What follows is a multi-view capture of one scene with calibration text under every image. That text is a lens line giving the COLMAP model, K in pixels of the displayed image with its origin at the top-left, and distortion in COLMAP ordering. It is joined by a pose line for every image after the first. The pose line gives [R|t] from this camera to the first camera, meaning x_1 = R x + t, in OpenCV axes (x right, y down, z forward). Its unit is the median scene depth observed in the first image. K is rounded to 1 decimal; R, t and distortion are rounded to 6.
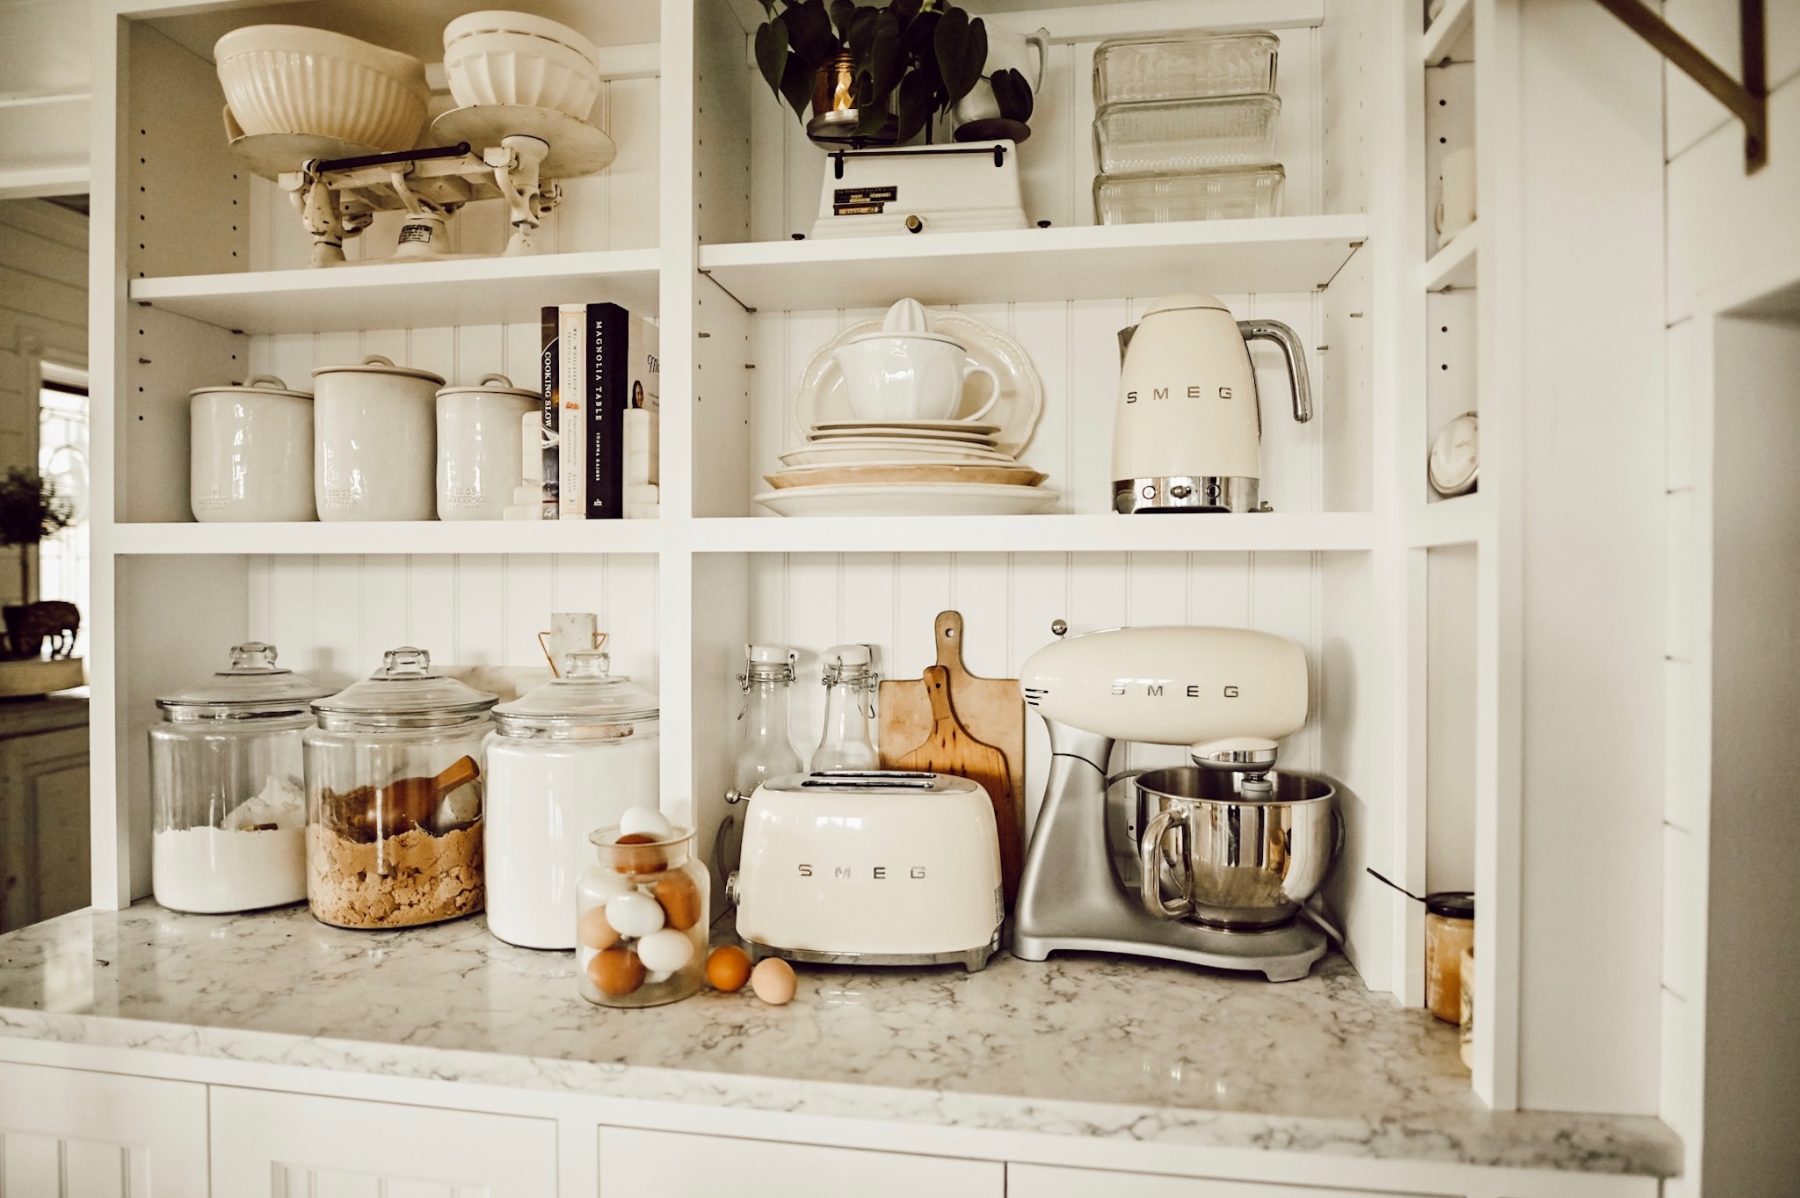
lens RADIAL K [[1058.2, 0, 906.4], [0, 1058.2, 594.1], [0, 0, 1]] dist [-0.025670, 0.001959]
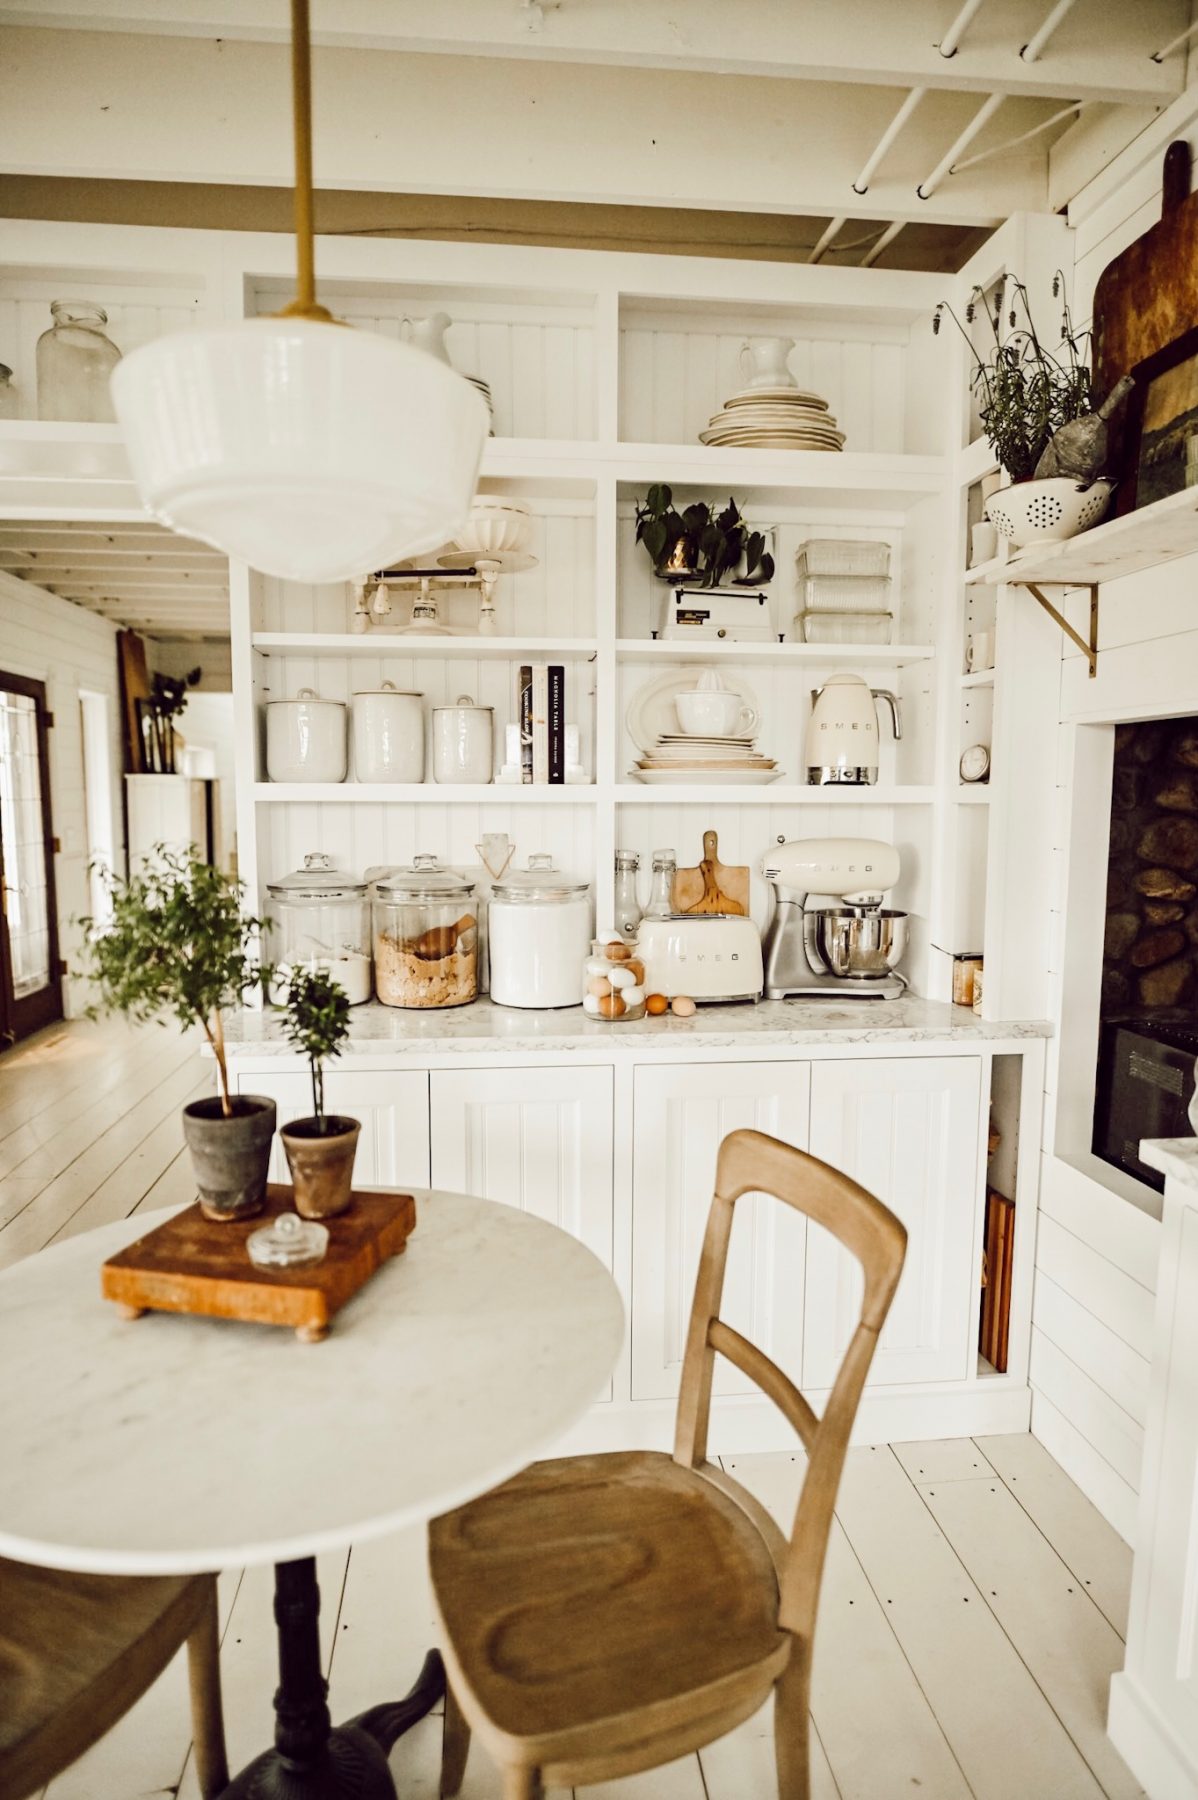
lens RADIAL K [[1061.1, 0, 589.8], [0, 1061.1, 906.8], [0, 0, 1]] dist [-0.021668, -0.000378]
pose [[0.963962, -0.026479, 0.264719, -0.779673], [0.001239, 0.995470, 0.095063, -0.033789], [-0.266037, -0.091310, 0.959629, -0.885605]]
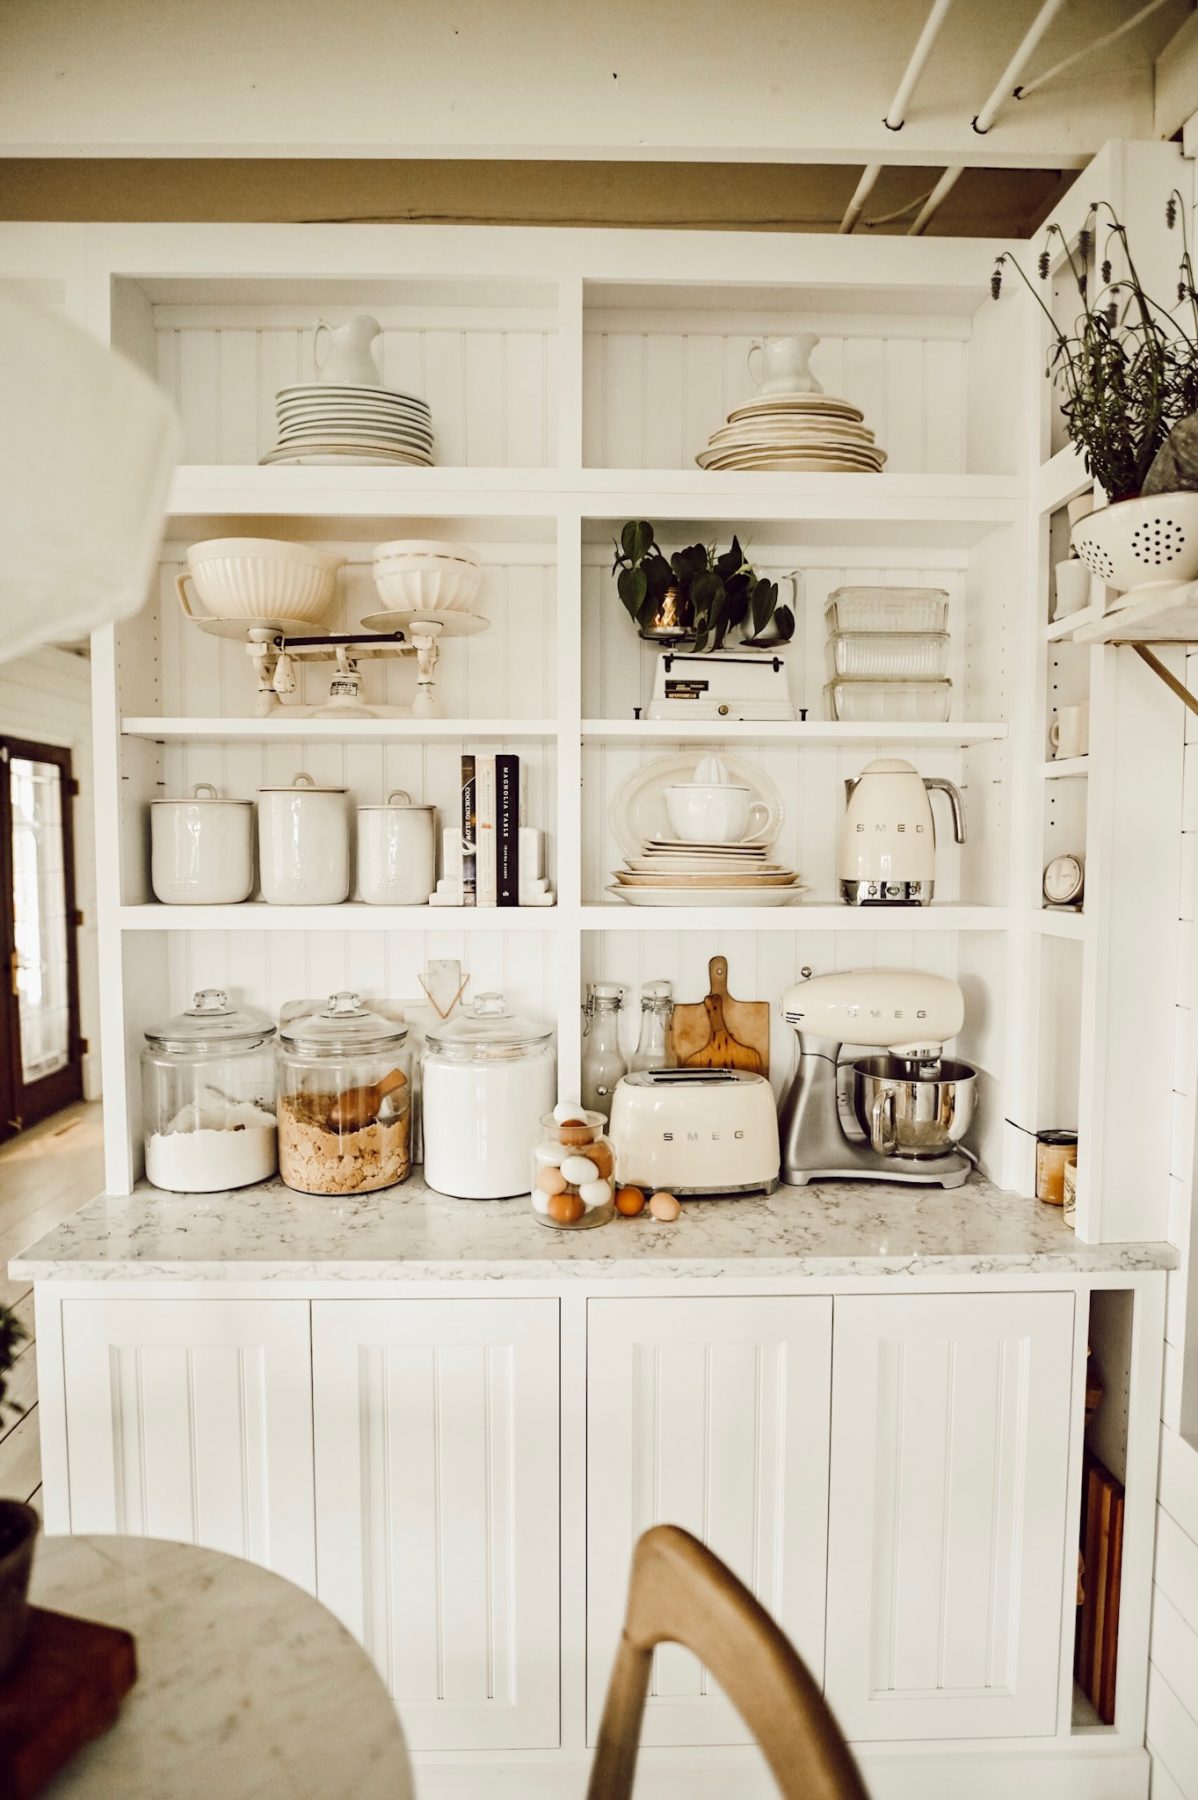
lens RADIAL K [[1053.2, 0, 598.0], [0, 1053.2, 905.6], [0, 0, 1]] dist [-0.024798, 0.002726]
pose [[0.982522, -0.011757, 0.185774, -0.461681], [0.001892, 0.998583, 0.053189, -0.155305], [-0.186136, -0.051908, 0.981152, -0.465556]]
